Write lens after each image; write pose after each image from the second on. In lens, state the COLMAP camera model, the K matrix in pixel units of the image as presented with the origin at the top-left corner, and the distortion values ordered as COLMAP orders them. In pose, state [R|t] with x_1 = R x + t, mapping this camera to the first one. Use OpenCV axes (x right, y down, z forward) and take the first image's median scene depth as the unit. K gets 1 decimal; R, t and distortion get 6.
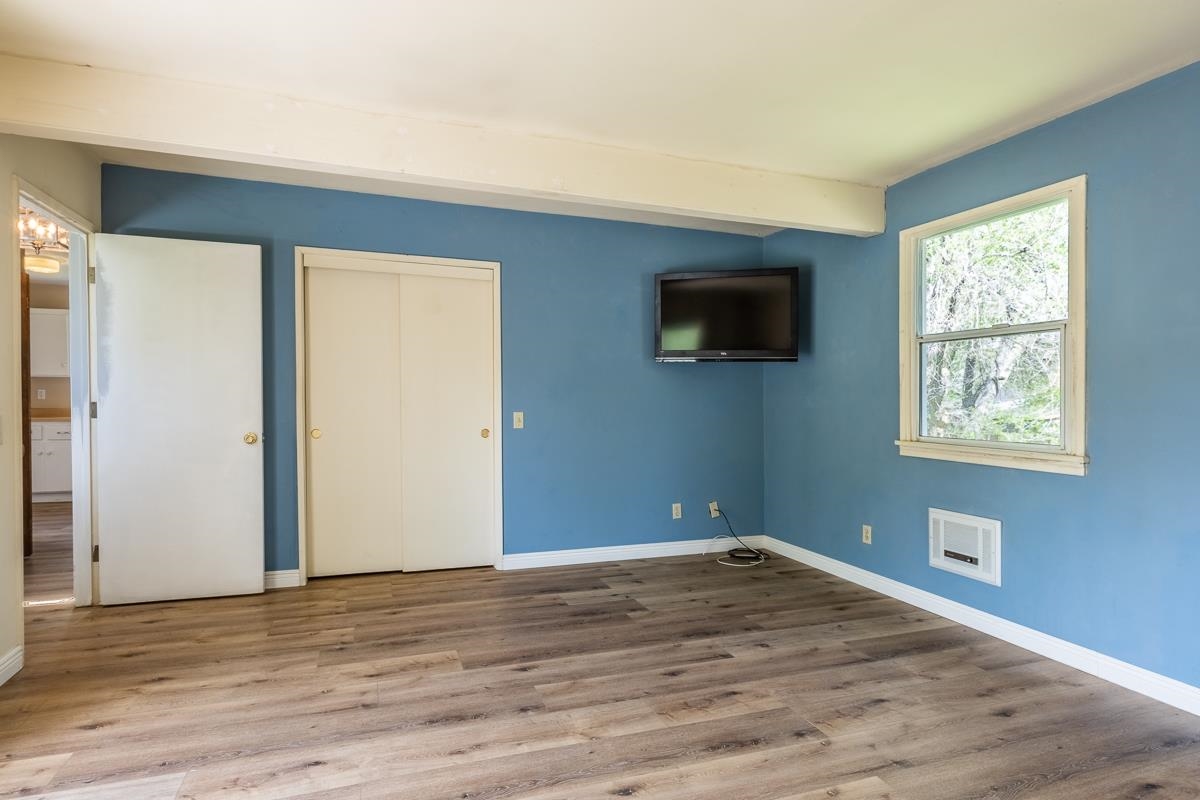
lens RADIAL K [[634.5, 0, 595.8], [0, 634.5, 397.7], [0, 0, 1]] dist [-0.001120, -0.000096]
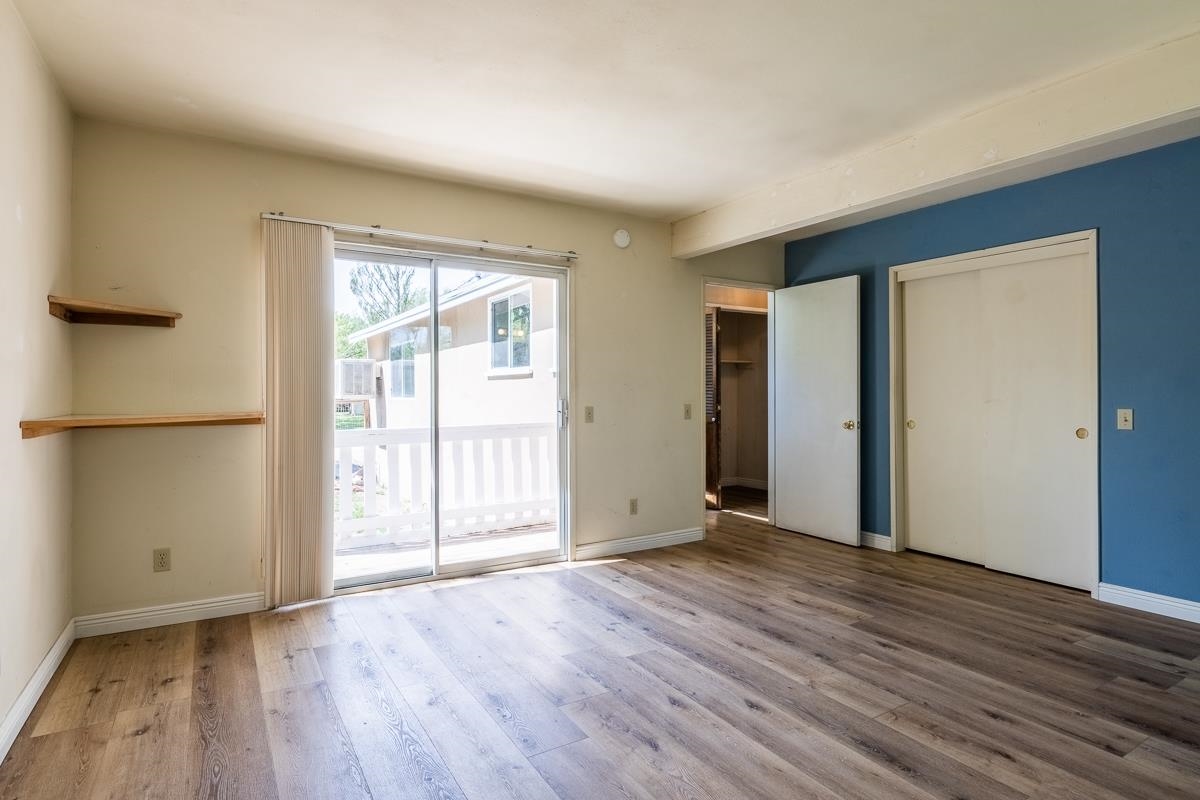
lens RADIAL K [[631.6, 0, 597.9], [0, 631.6, 384.5], [0, 0, 1]] dist [0.000574, -0.000576]
pose [[0.209741, -0.023173, -0.977482, 0.743398], [0.004054, 0.999731, -0.022831, 0.010497], [0.977749, 0.000826, 0.209779, 0.270742]]
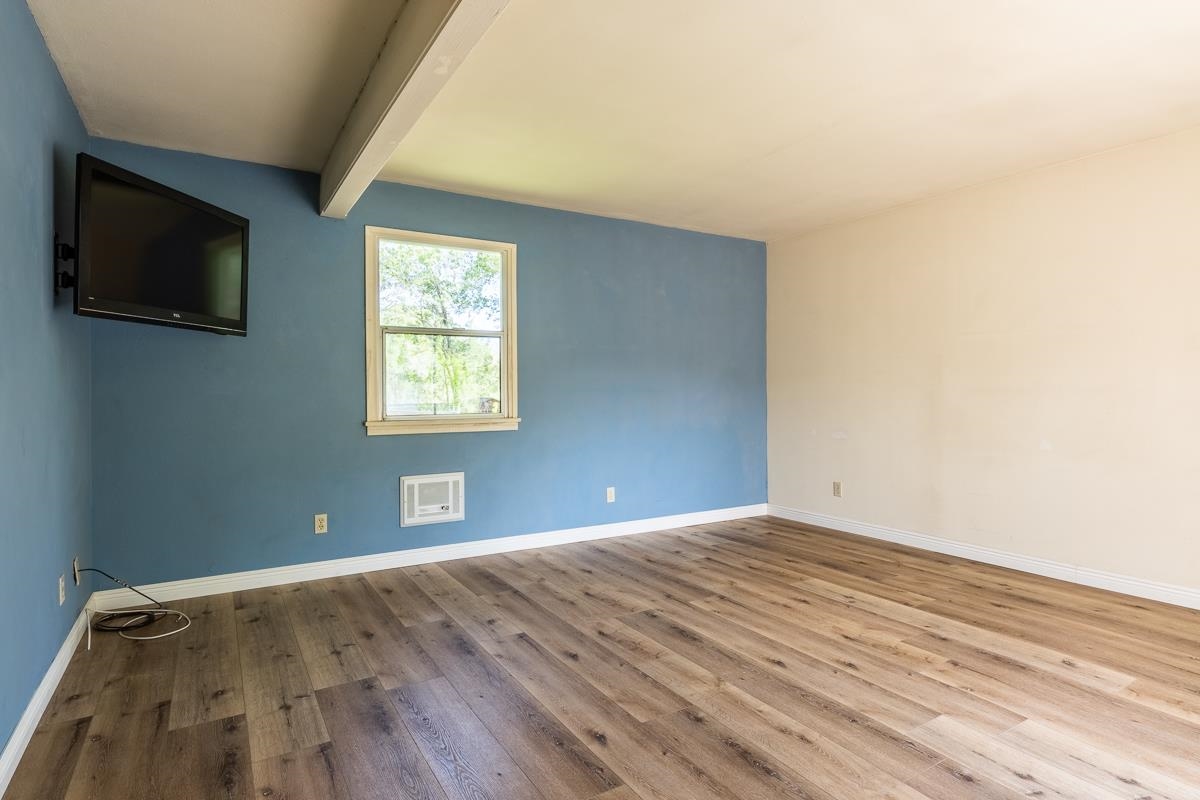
lens RADIAL K [[628.8, 0, 579.2], [0, 628.8, 396.8], [0, 0, 1]] dist [-0.003079, -0.000651]
pose [[-0.181933, -0.026630, 0.982950, -0.750944], [0.000377, 0.999631, 0.027151, -0.003398], [-0.983311, 0.005311, -0.181856, 1.032492]]
